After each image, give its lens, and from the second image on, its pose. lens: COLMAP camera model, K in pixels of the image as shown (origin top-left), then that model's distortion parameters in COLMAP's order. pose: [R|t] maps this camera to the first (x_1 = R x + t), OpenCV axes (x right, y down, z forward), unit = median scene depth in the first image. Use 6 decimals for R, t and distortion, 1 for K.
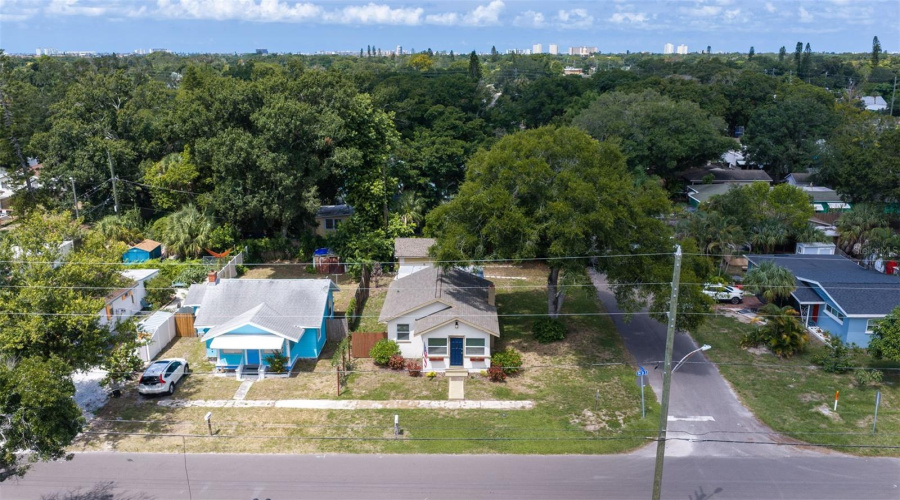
lens RADIAL K [[752.3, 0, 451.1], [0, 752.3, 248.9], [0, 0, 1]] dist [-0.005882, -0.004092]
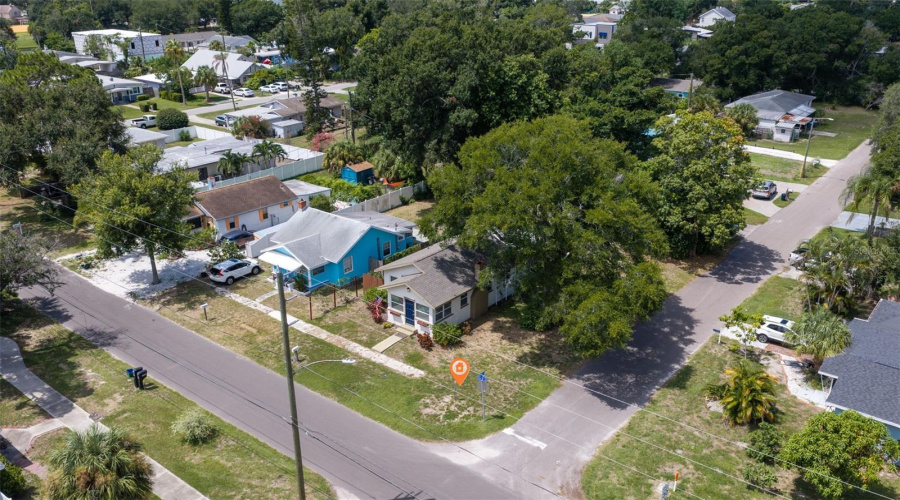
lens RADIAL K [[752.3, 0, 449.0], [0, 752.3, 249.1], [0, 0, 1]] dist [-0.005882, -0.004092]
pose [[0.791415, 0.222610, -0.569304, 0.704742], [-0.154009, 0.973902, 0.166721, -0.158478], [0.591560, -0.044268, 0.805045, 0.141903]]
